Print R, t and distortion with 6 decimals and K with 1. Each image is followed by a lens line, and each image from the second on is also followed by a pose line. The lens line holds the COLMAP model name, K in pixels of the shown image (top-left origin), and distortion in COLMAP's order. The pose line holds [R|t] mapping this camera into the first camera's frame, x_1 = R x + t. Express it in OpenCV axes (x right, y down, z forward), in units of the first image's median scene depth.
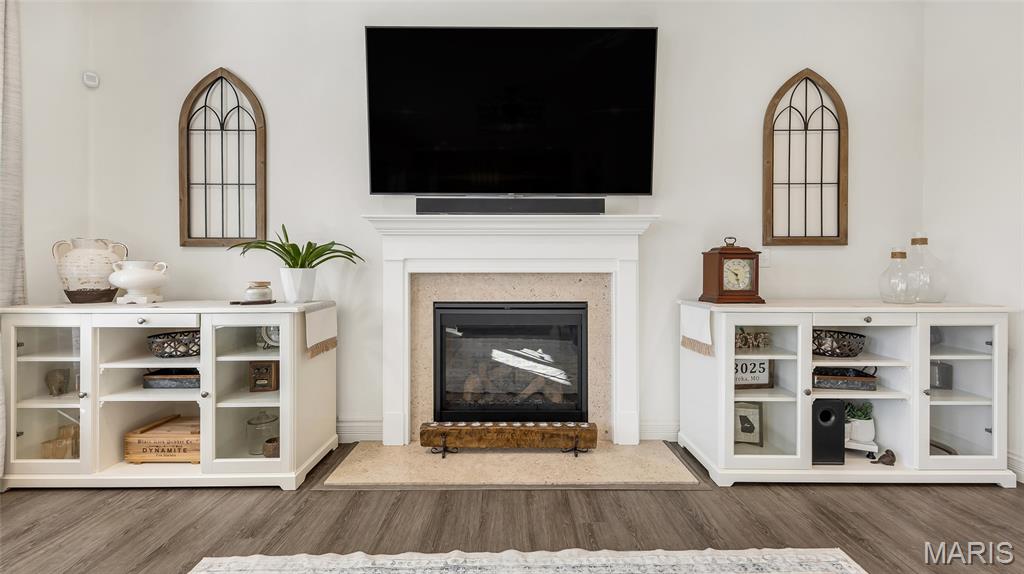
lens RADIAL K [[404.3, 0, 513.7], [0, 404.3, 274.7], [0, 0, 1]] dist [0.006713, -0.000769]
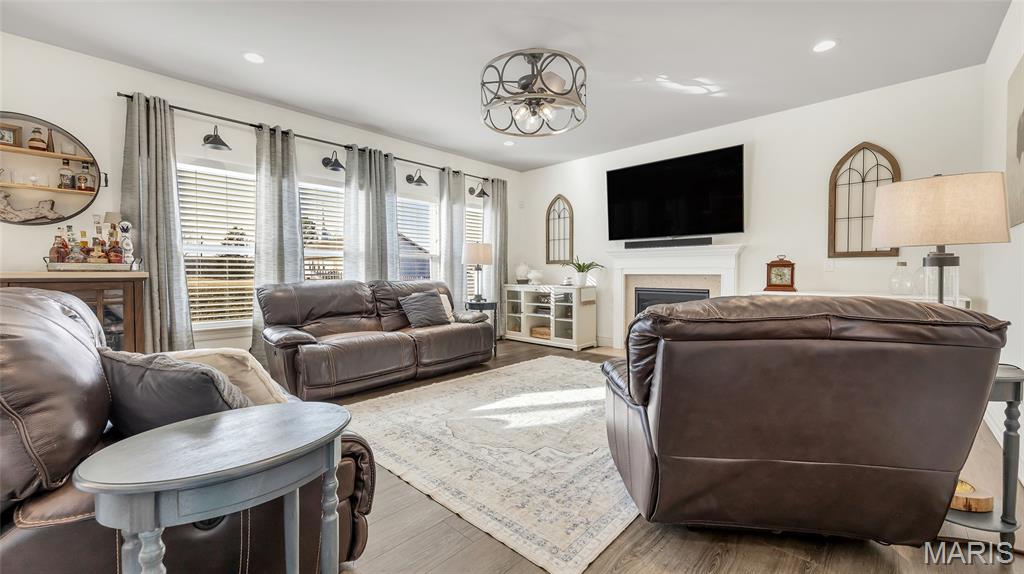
lens RADIAL K [[404.3, 0, 515.8], [0, 404.3, 283.0], [0, 0, 1]] dist [0.006713, -0.000769]
pose [[0.722962, 0.018385, -0.690643, 0.939730], [-0.007059, 0.999790, 0.019226, 0.005341], [0.690852, -0.009024, 0.722940, -1.138504]]
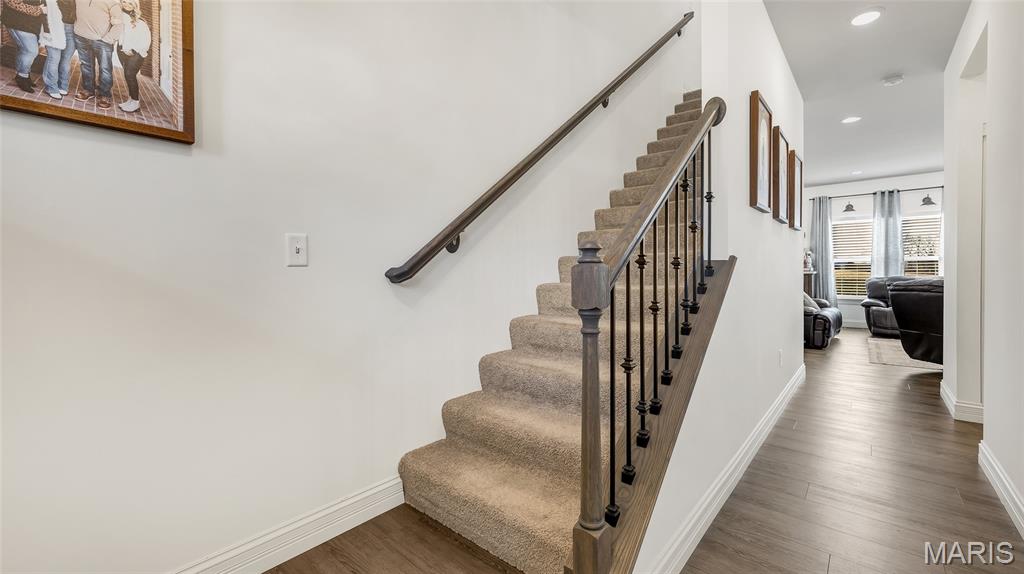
lens RADIAL K [[404.3, 0, 517.8], [0, 404.3, 279.1], [0, 0, 1]] dist [0.006713, -0.000769]
pose [[-0.669184, 0.012436, -0.742993, 3.267465], [0.000110, 0.999862, 0.016637, 0.008862], [0.743097, 0.011051, -0.669093, -0.573618]]
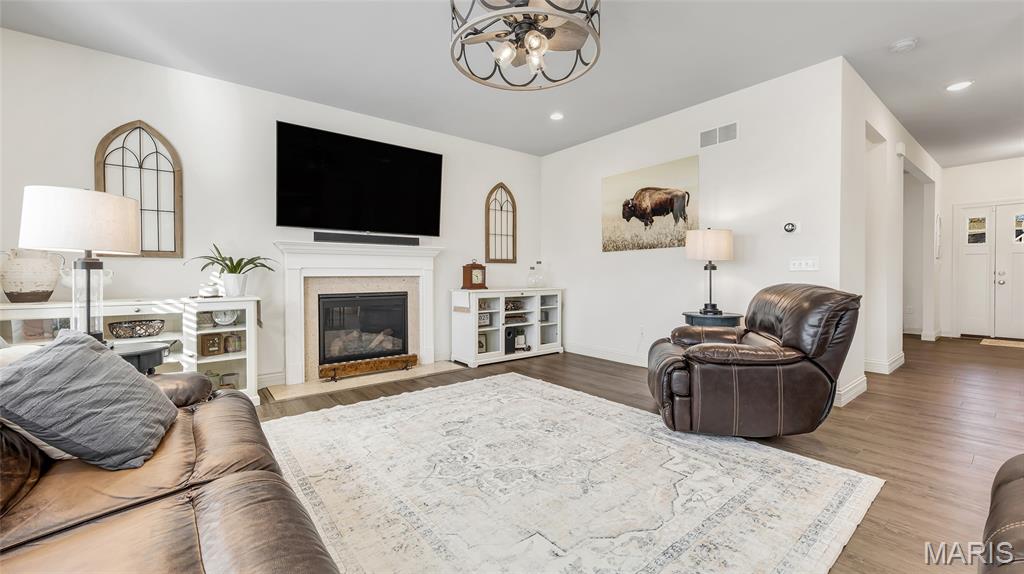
lens RADIAL K [[404.3, 0, 516.3], [0, 404.3, 277.5], [0, 0, 1]] dist [0.006713, -0.000769]
pose [[0.786039, -0.006638, 0.618141, -0.635834], [0.007715, 0.999970, 0.000927, 0.004932], [-0.618129, 0.004041, 0.786066, -0.854716]]
